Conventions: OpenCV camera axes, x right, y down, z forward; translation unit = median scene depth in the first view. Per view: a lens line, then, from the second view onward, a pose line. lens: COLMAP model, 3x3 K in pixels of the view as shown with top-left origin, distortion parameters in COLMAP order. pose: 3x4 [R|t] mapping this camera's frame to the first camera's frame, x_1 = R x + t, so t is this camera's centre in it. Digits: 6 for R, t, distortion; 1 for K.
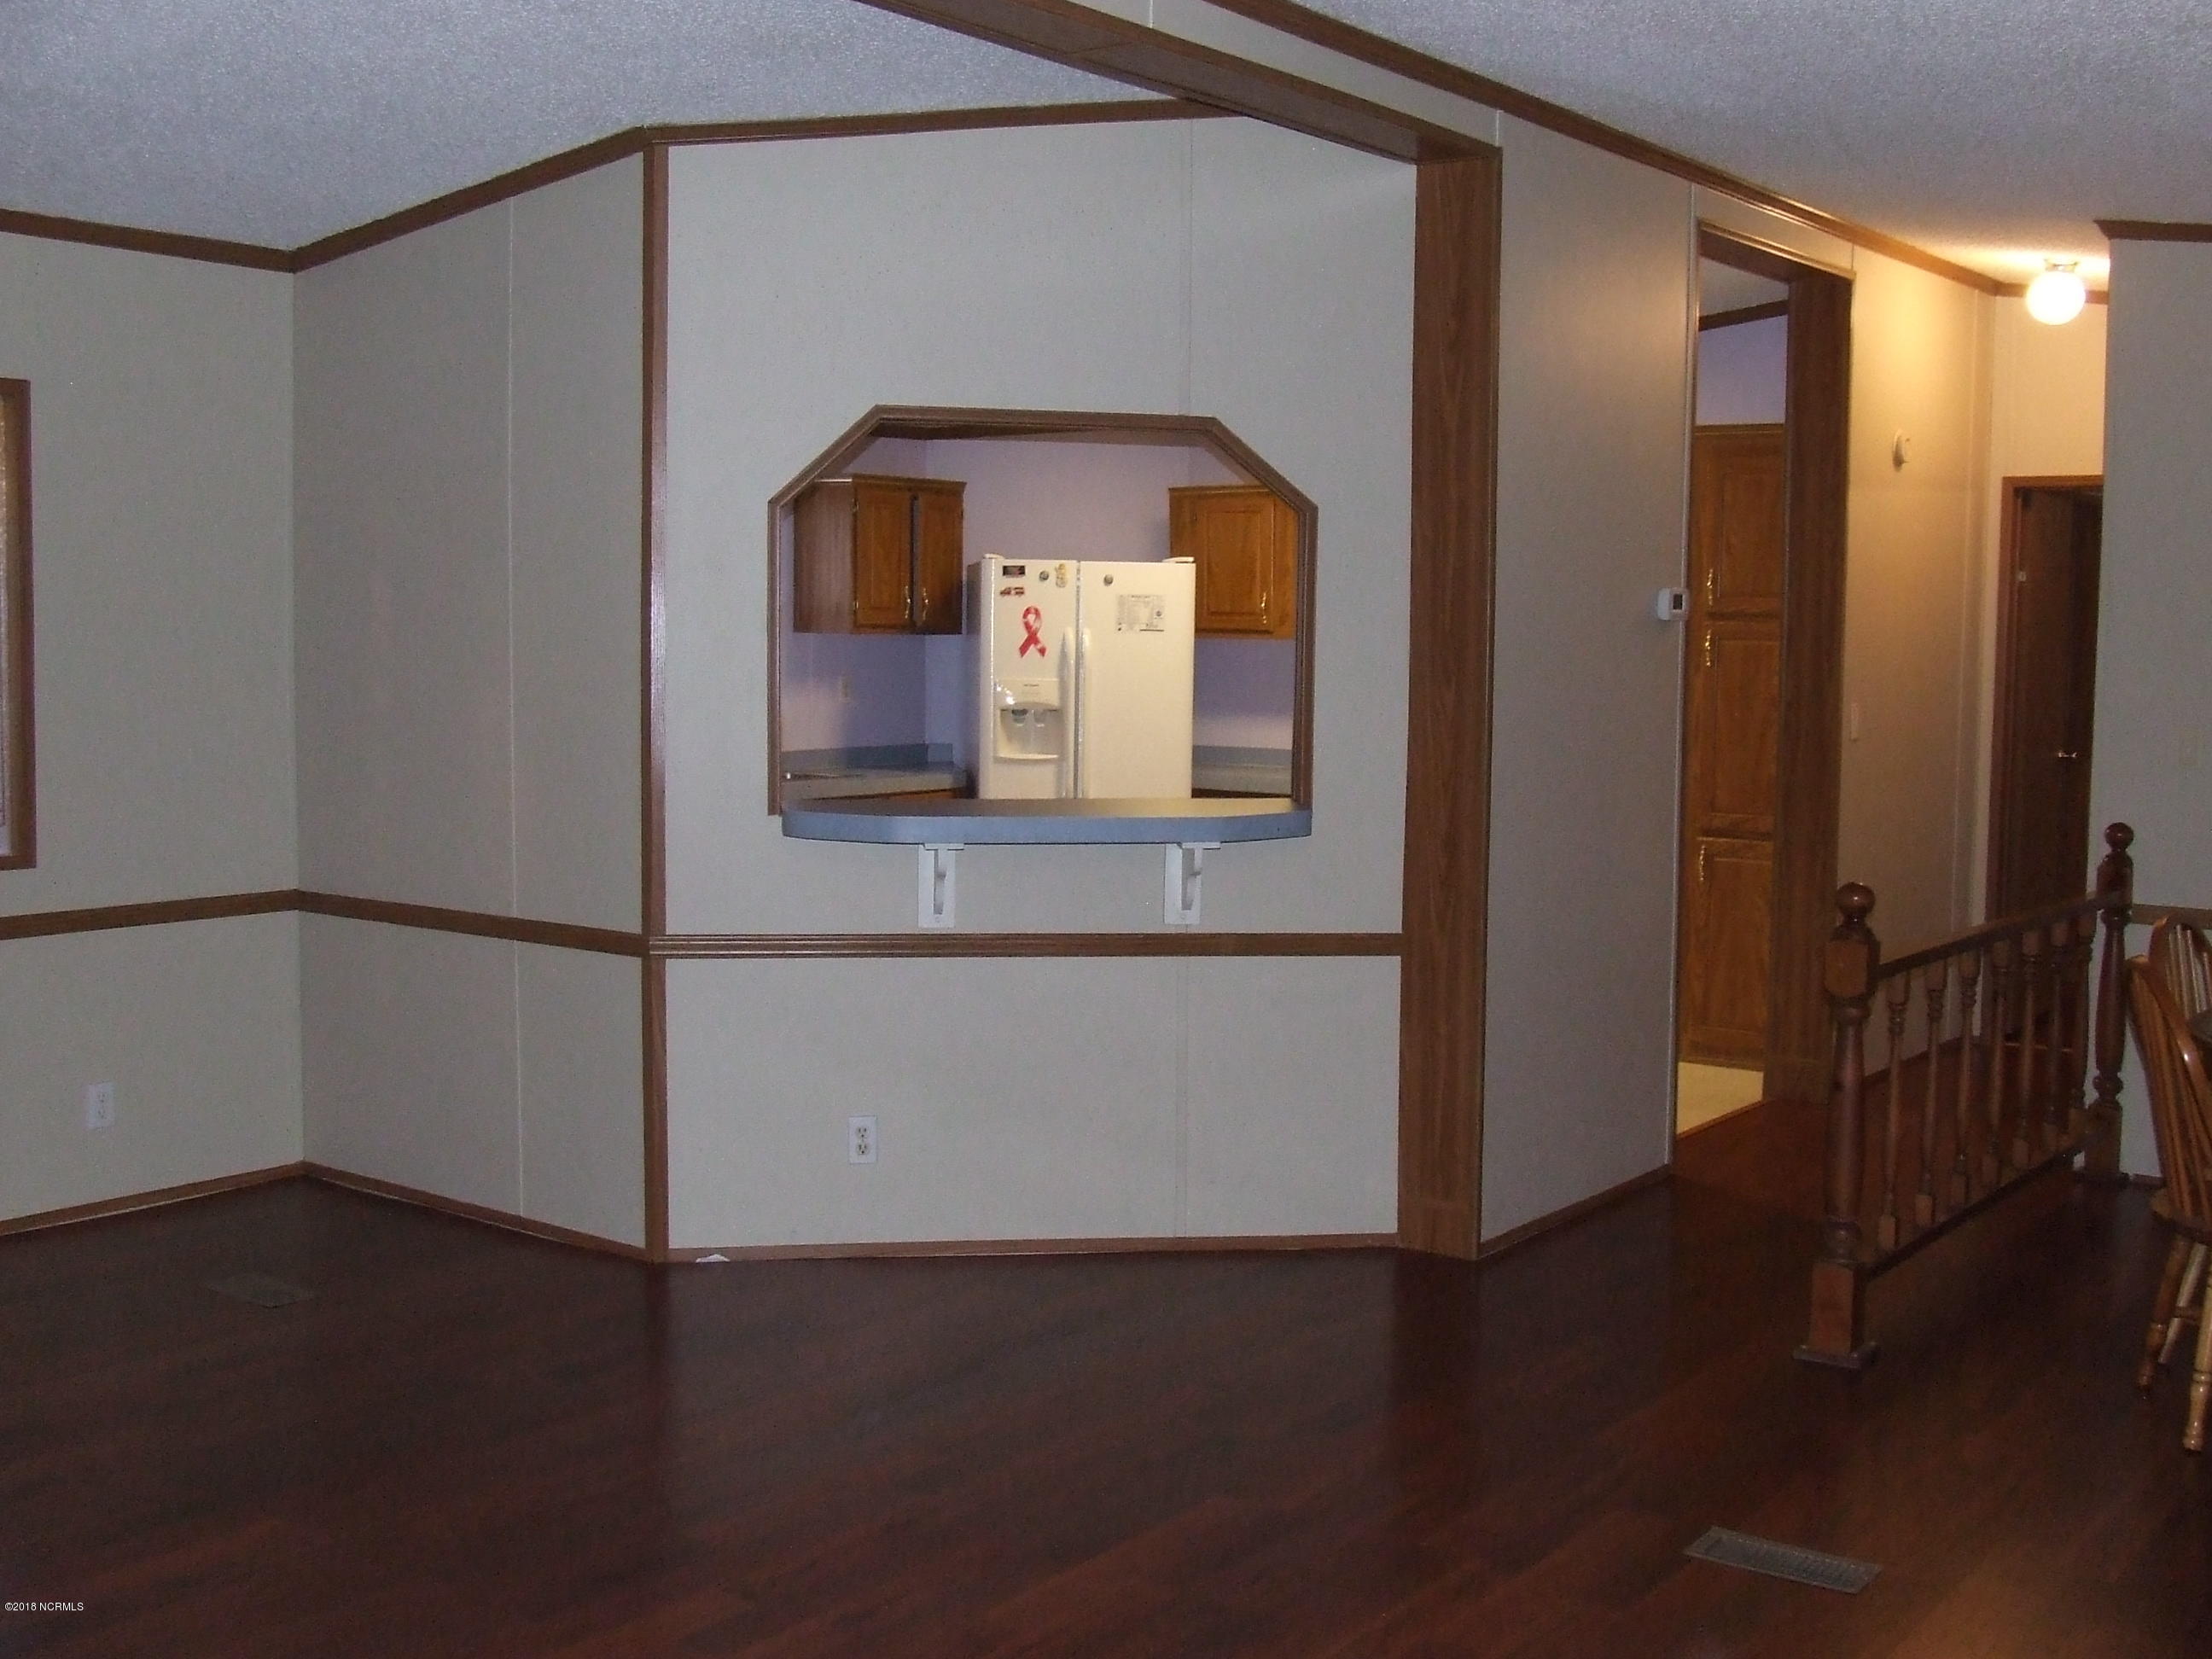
lens RADIAL K [[2424.1, 0, 1107.4], [0, 2424.1, 824.3], [0, 0, 1]] dist [-0.063443, 0.000000]
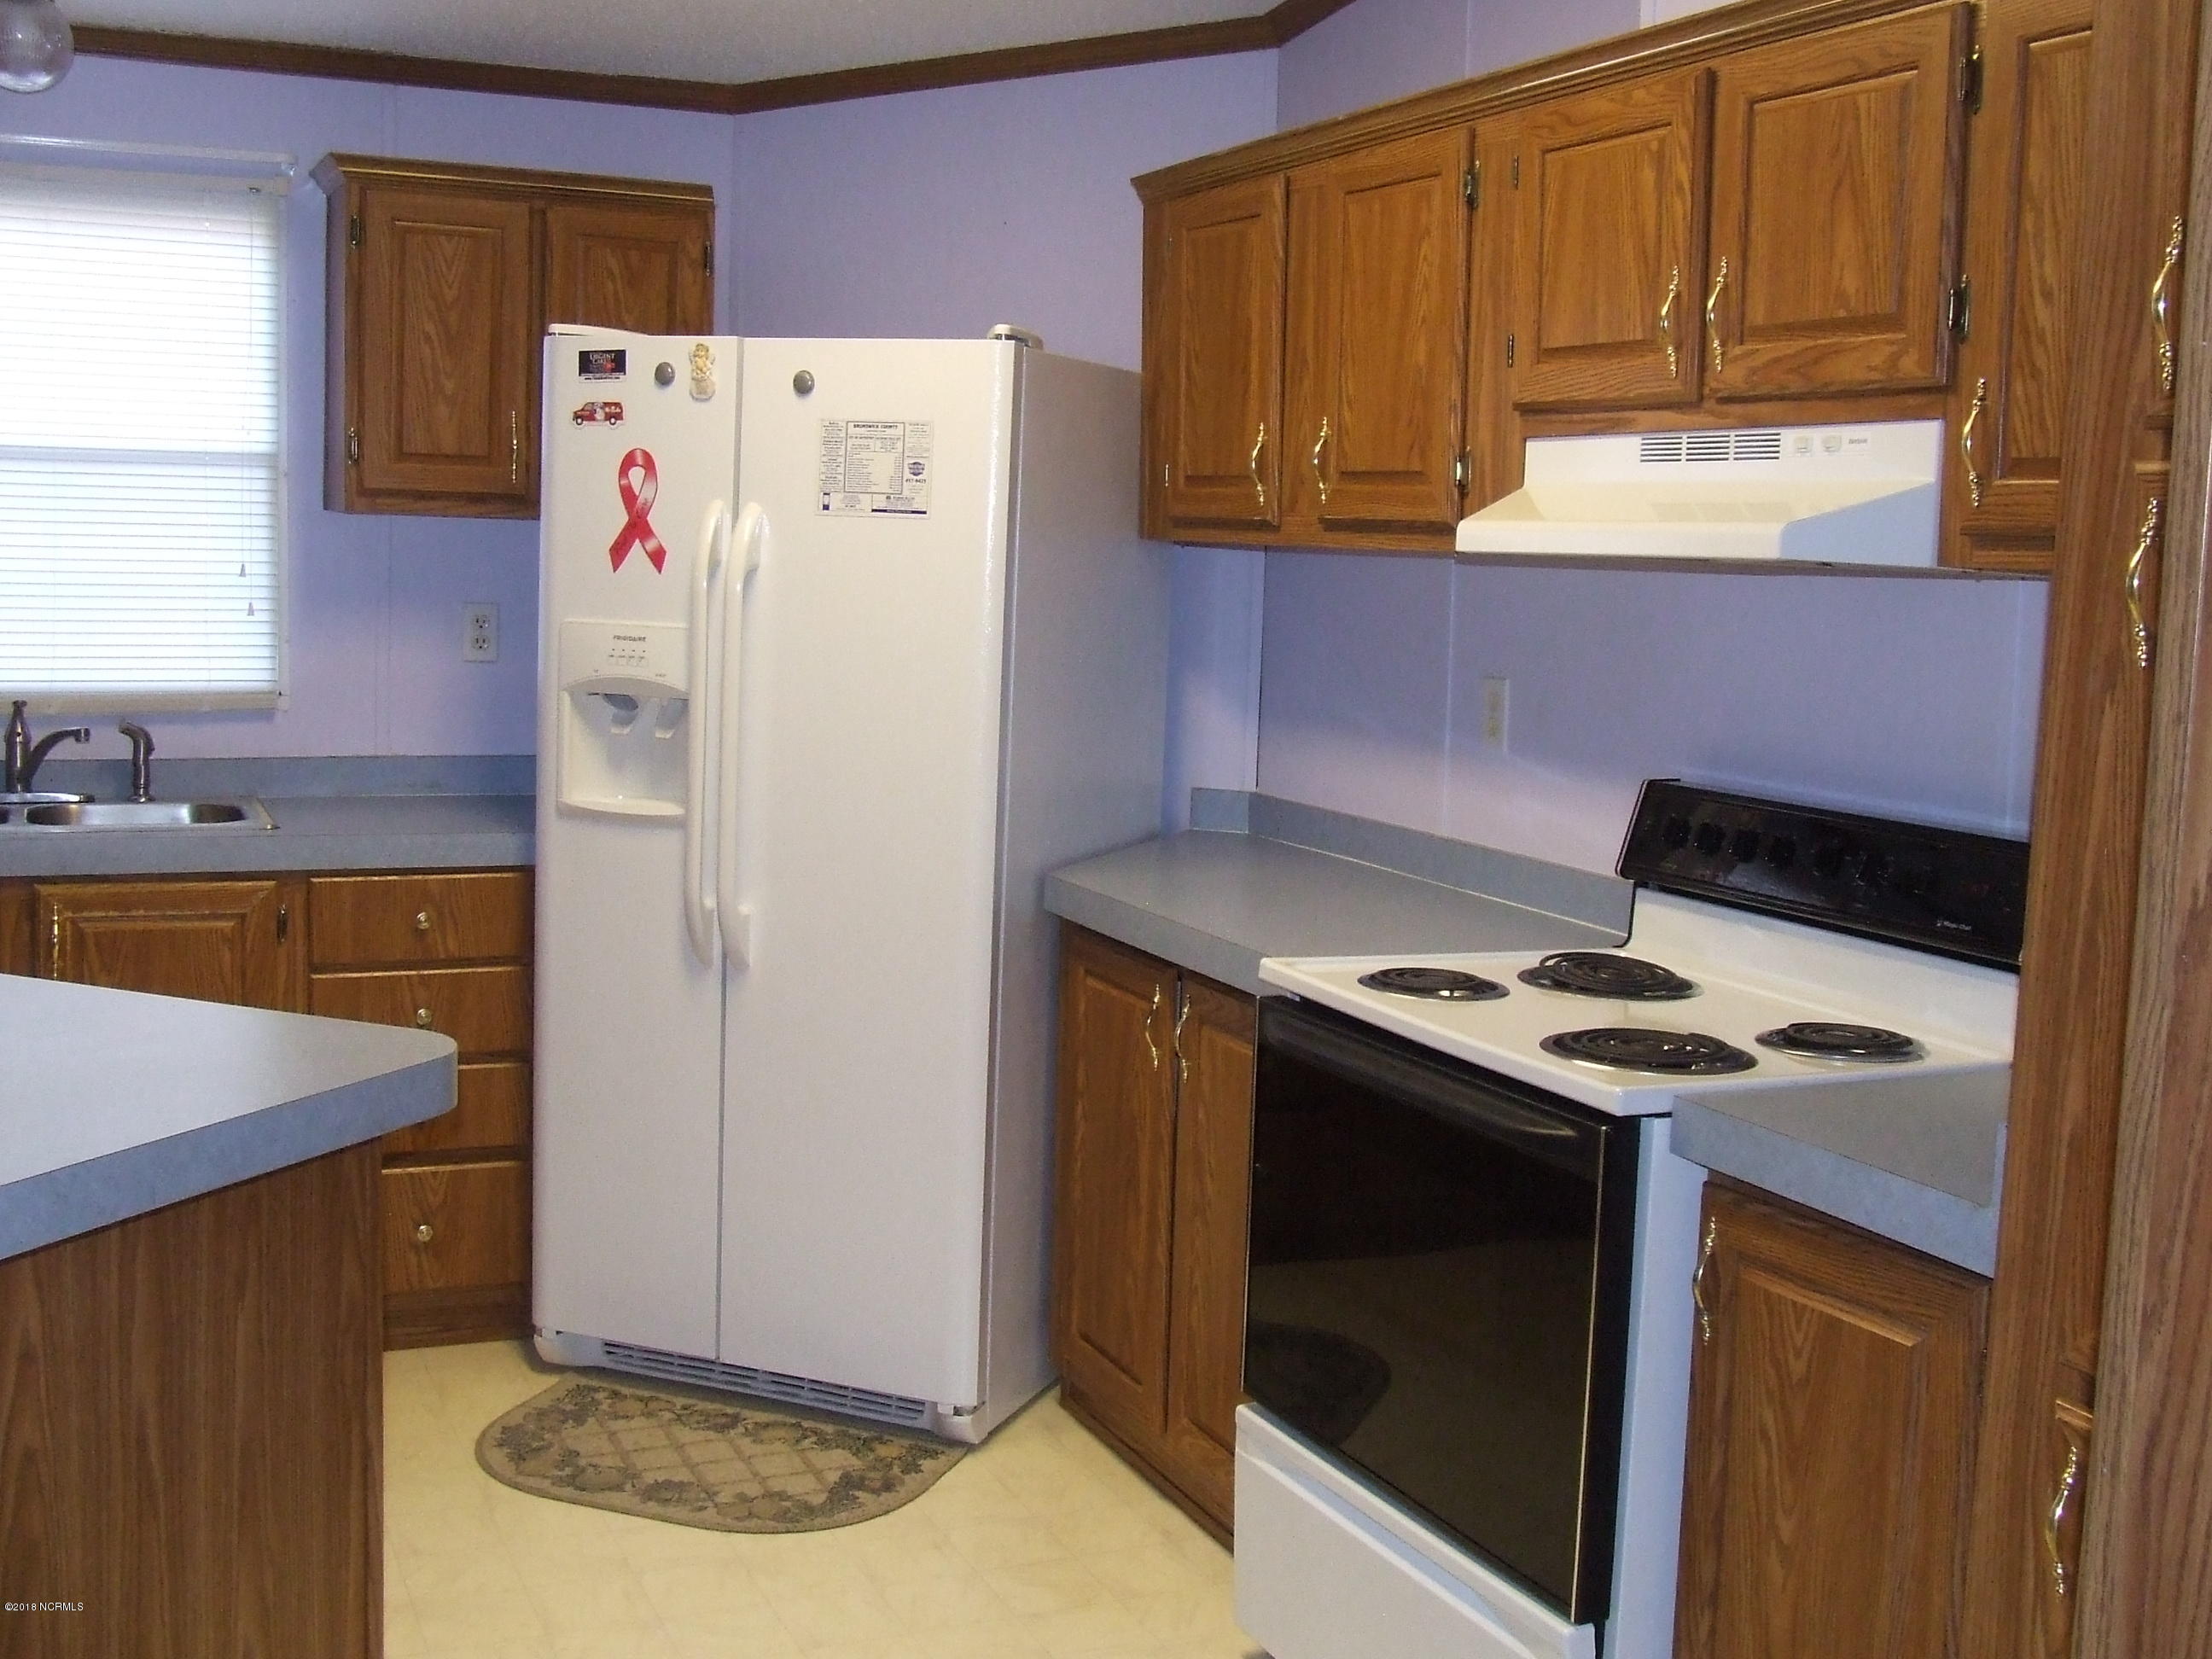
lens RADIAL K [[2424.1, 0, 1100.7], [0, 2424.1, 842.3], [0, 0, 1]] dist [-0.063443, 0.000000]
pose [[0.872542, 0.081026, -0.481774, 0.387461], [-0.066372, 0.996668, 0.047416, -0.075694], [0.484010, -0.009396, 0.875012, 1.075559]]
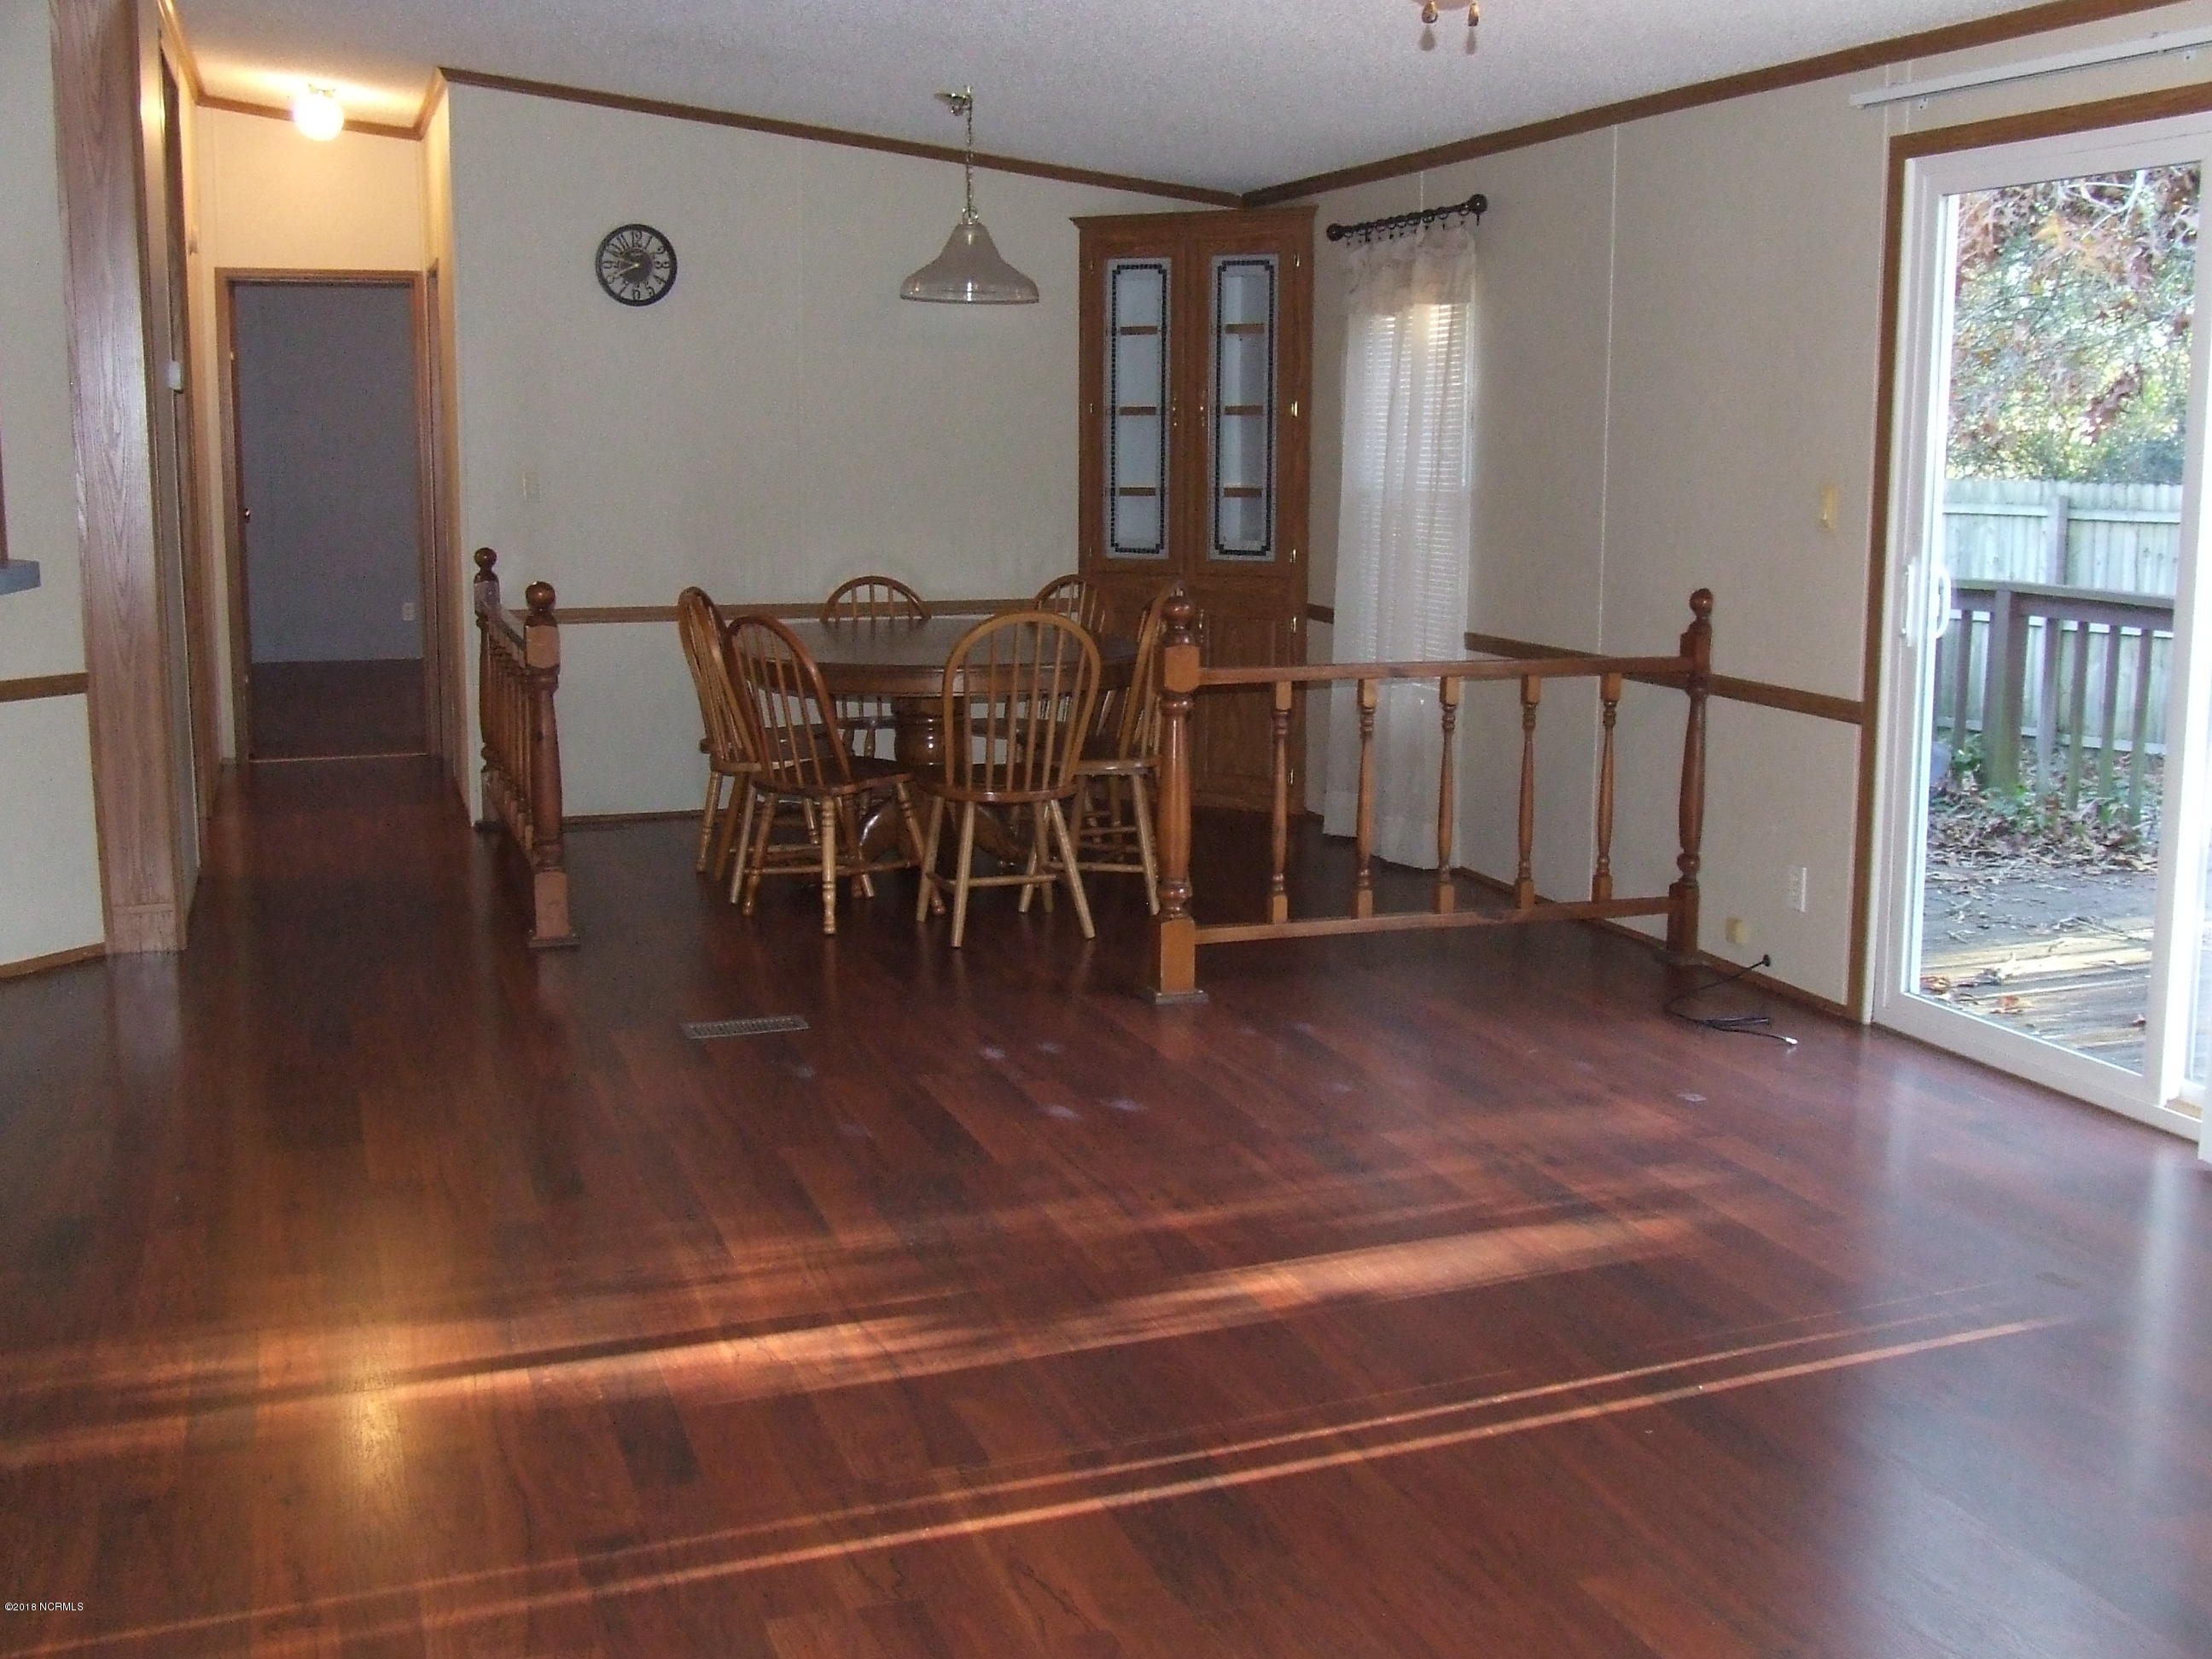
lens RADIAL K [[2424.1, 0, 1110.0], [0, 2424.1, 849.6], [0, 0, 1]] dist [-0.063443, 0.000000]
pose [[0.569602, -0.149364, 0.808235, -0.402867], [0.070818, 0.988611, 0.132790, 0.009959], [-0.818864, -0.018400, 0.573693, -0.014121]]
